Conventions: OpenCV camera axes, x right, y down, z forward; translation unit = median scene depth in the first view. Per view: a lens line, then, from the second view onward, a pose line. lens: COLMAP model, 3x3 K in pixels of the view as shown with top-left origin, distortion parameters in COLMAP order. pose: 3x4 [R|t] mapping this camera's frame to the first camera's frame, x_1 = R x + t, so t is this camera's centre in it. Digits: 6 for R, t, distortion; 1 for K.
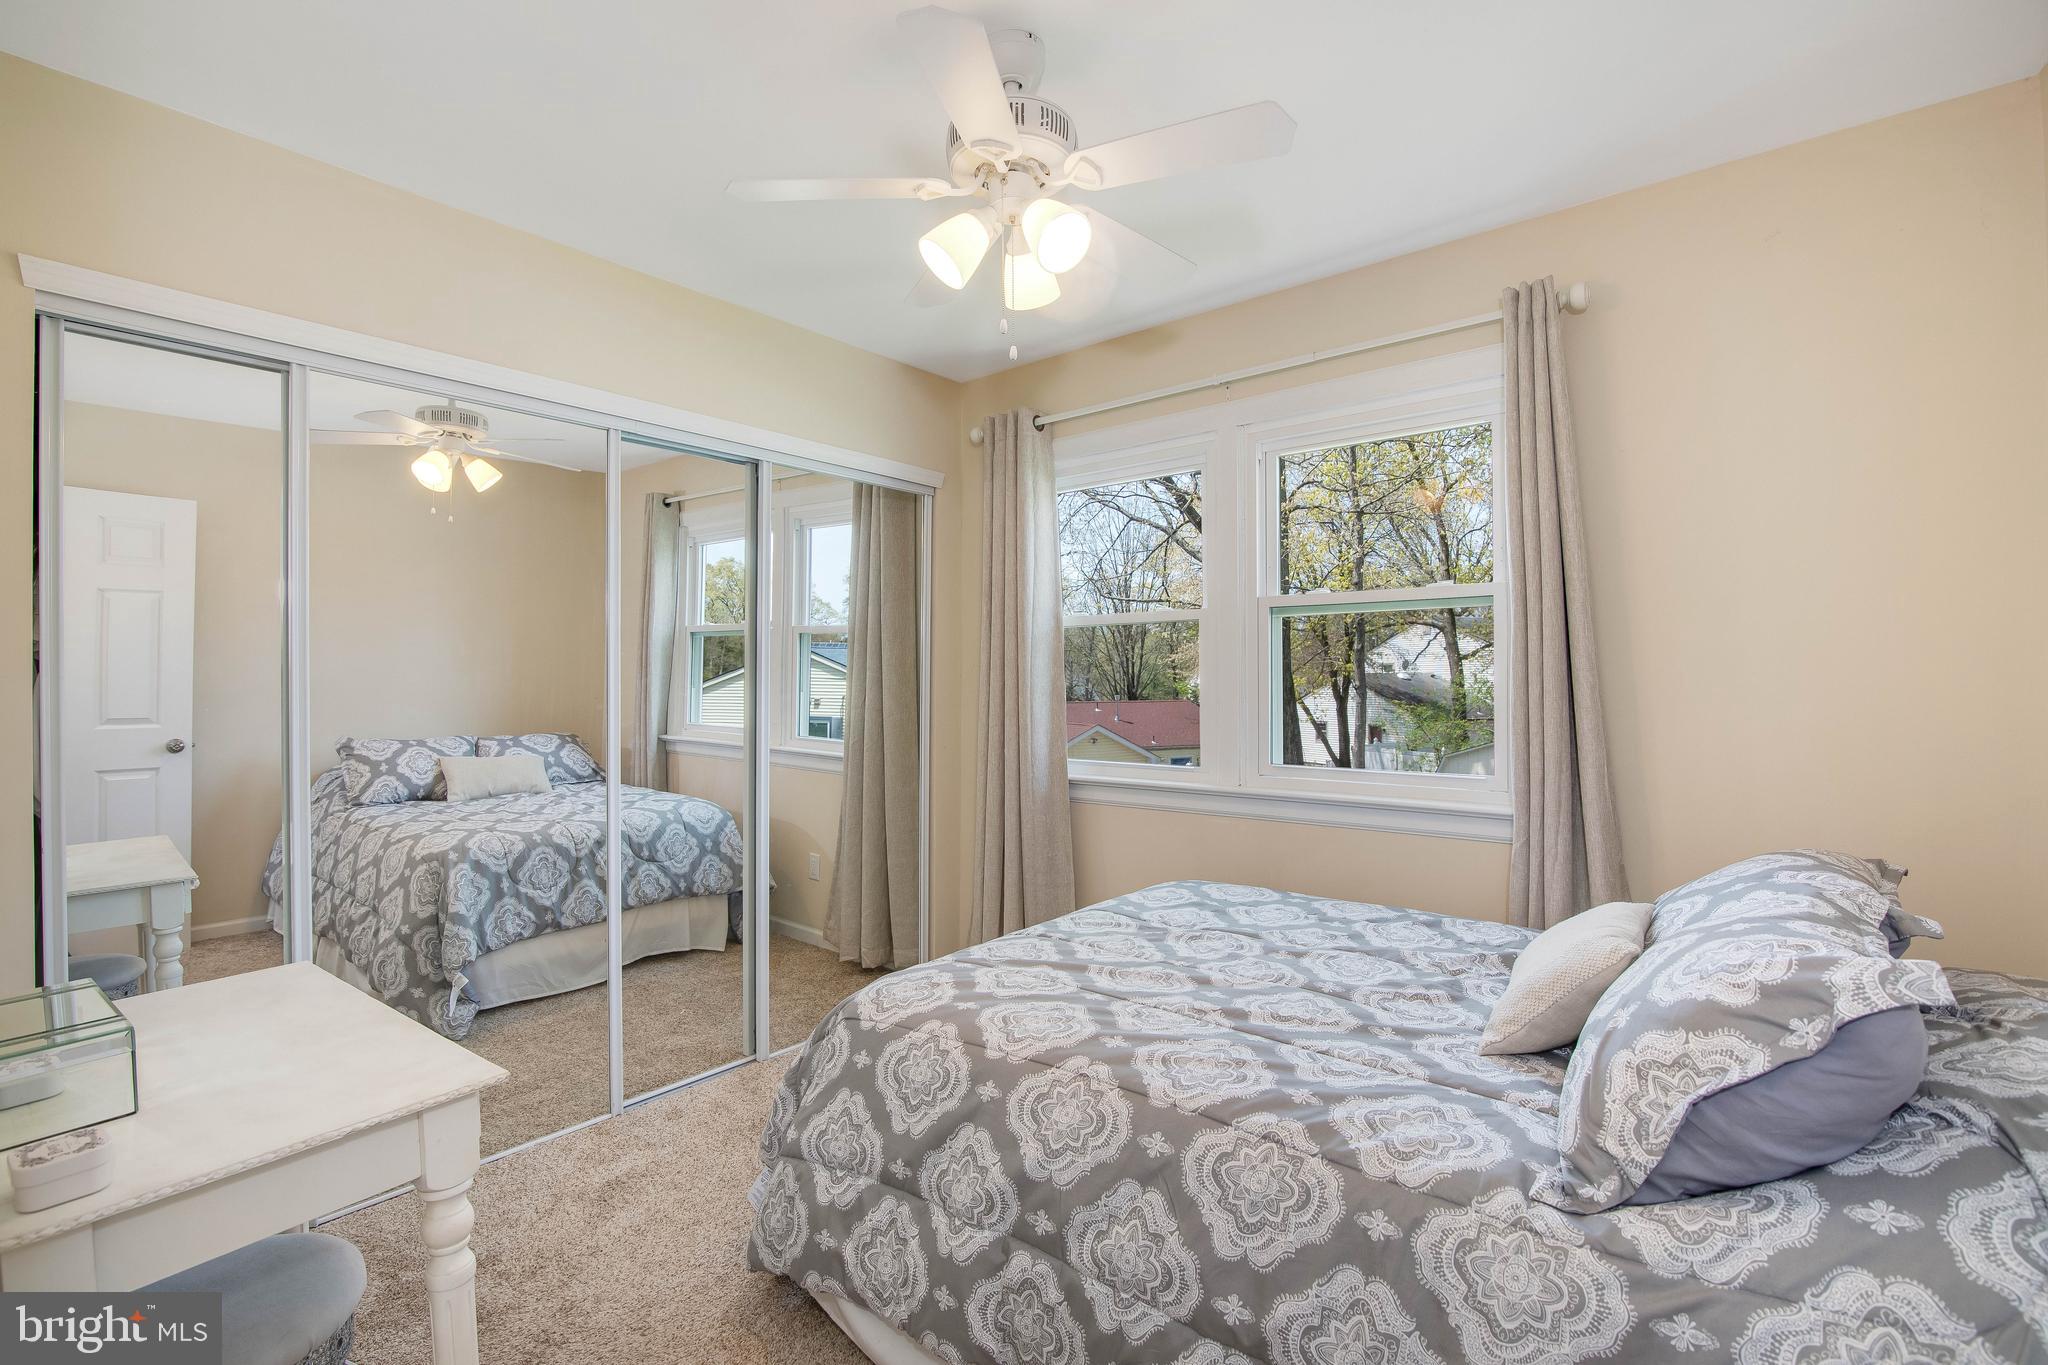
lens RADIAL K [[932.7, 0, 1027.7], [0, 932.7, 676.2], [0, 0, 1]] dist [-0.021643, 0.000289]
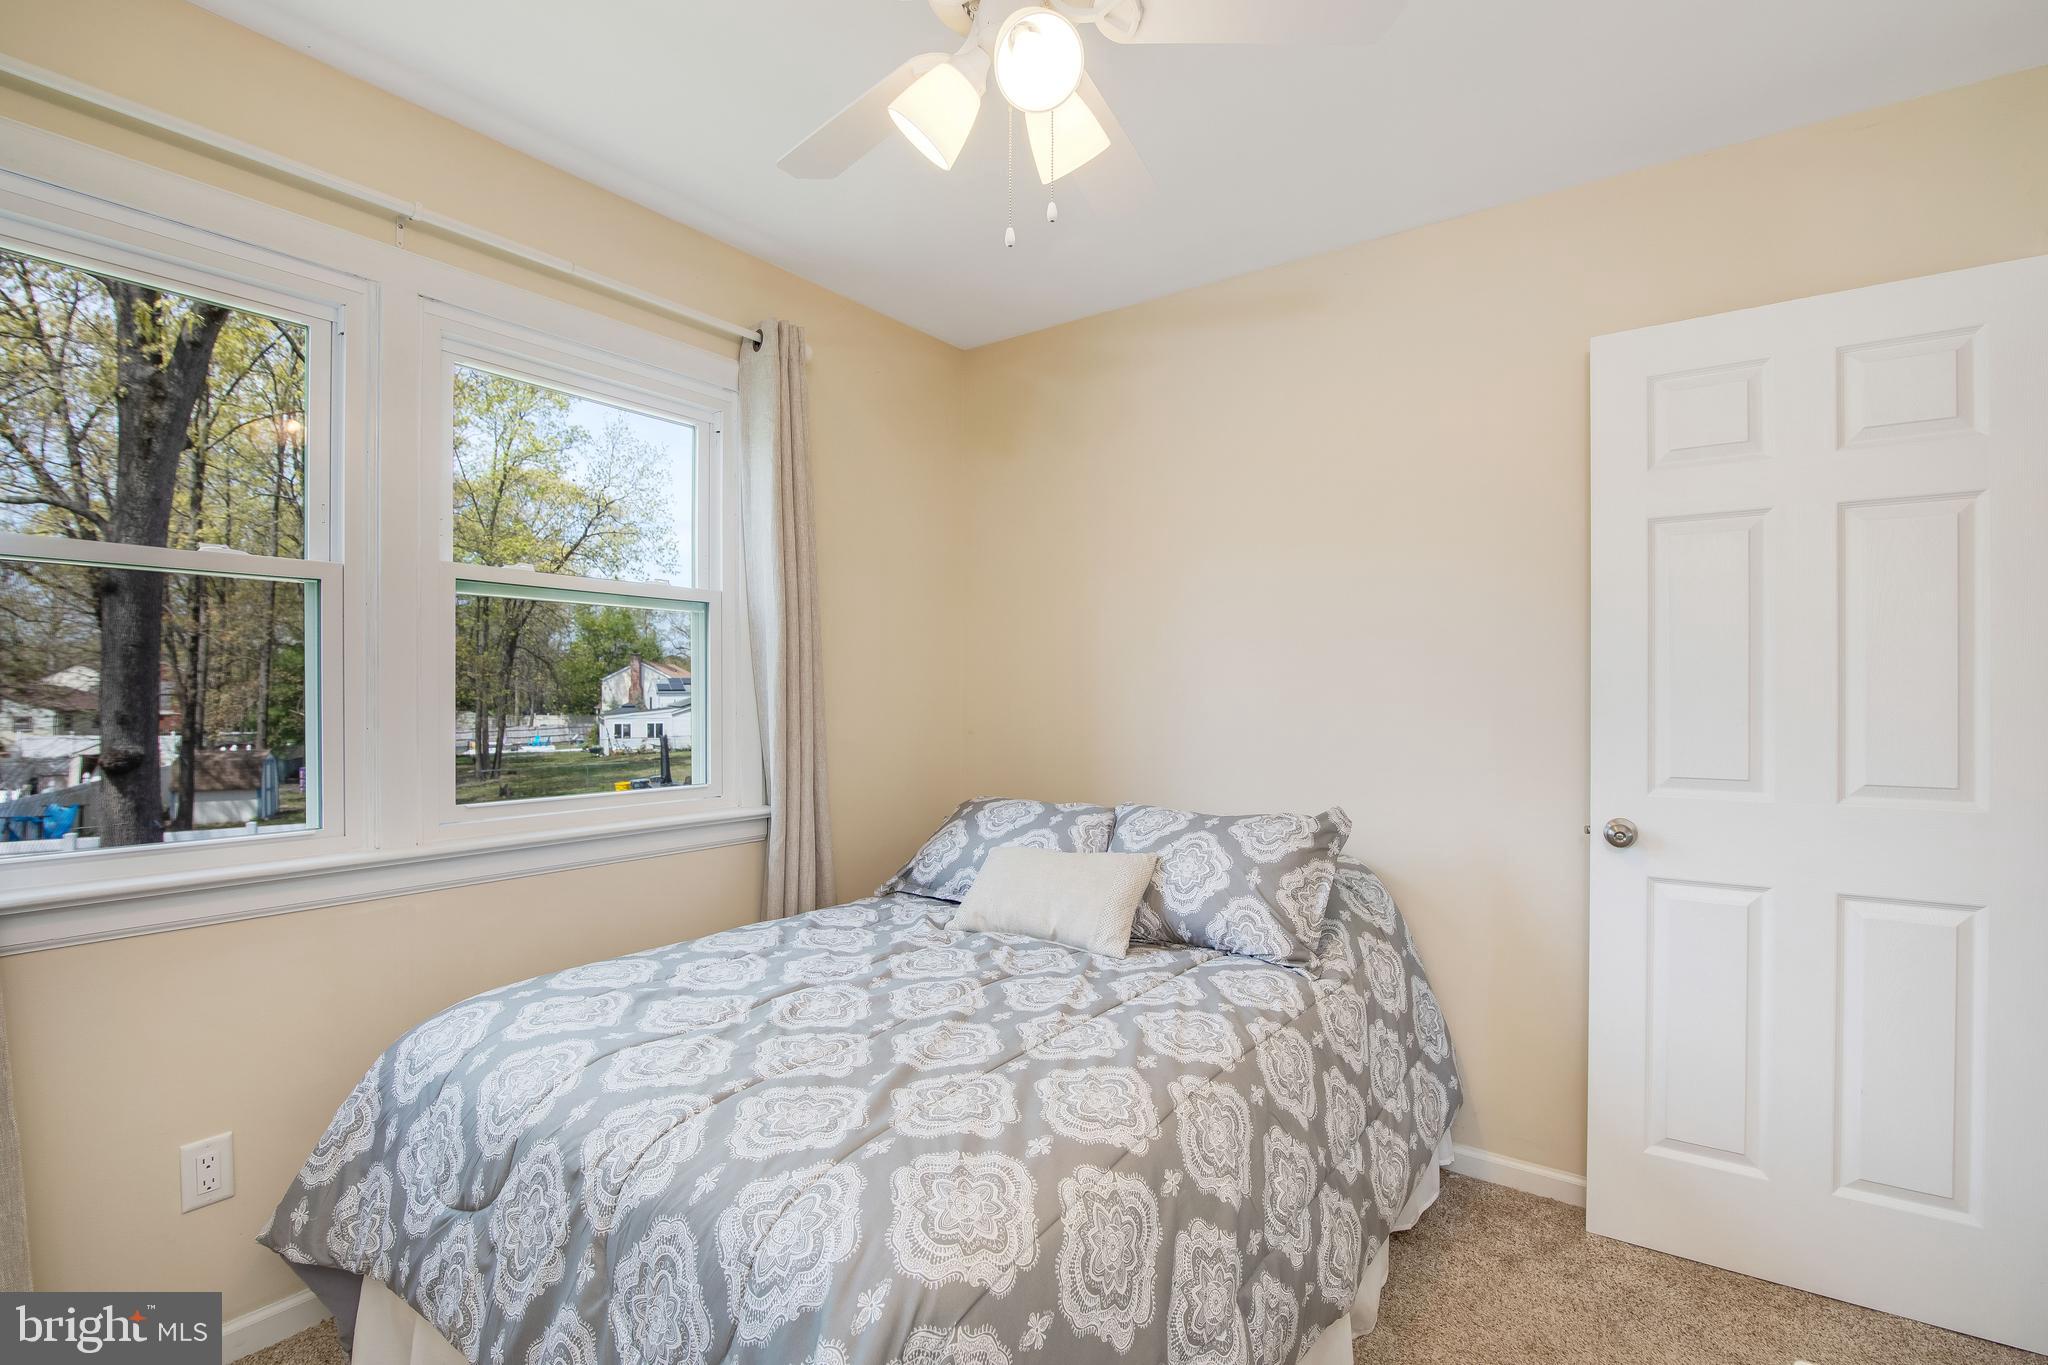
lens RADIAL K [[944.4, 0, 1025.2], [0, 944.4, 714.0], [0, 0, 1]] dist [-0.019801, 0.000094]
pose [[-0.076634, -0.013756, 0.996964, -0.803423], [-0.011753, 0.999848, 0.012892, 0.026301], [-0.996990, -0.010730, -0.076784, 1.134429]]
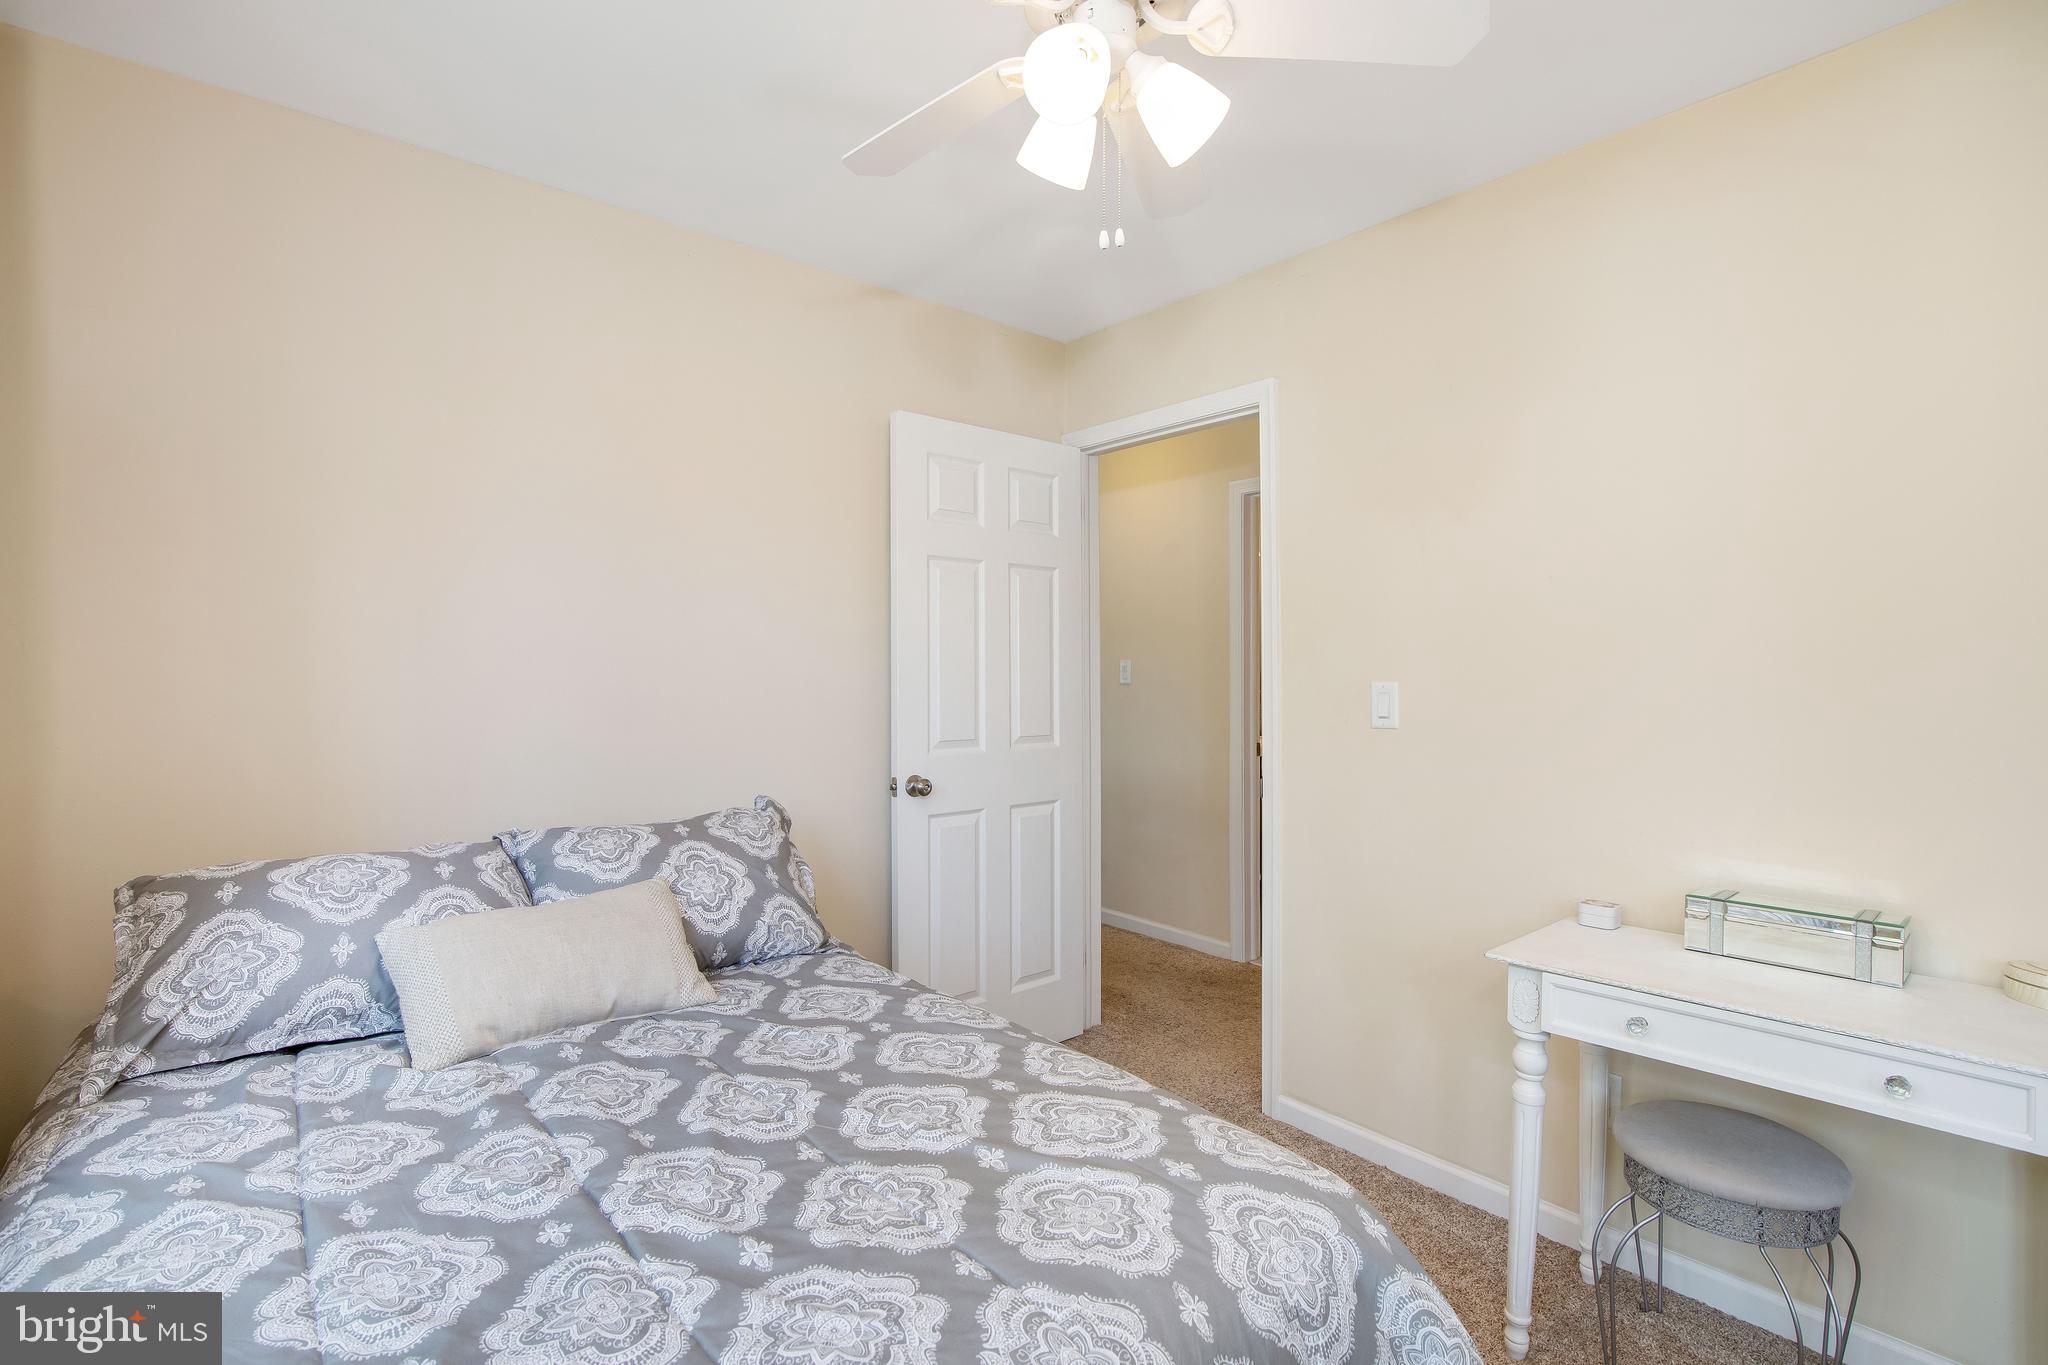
lens RADIAL K [[932.7, 0, 1027.7], [0, 932.7, 676.2], [0, 0, 1]] dist [-0.021643, 0.000289]
pose [[-0.984760, 0.009531, 0.173655, -0.090466], [0.007268, 0.999880, -0.013662, 0.019776], [-0.173764, -0.012191, -0.984712, 1.875979]]
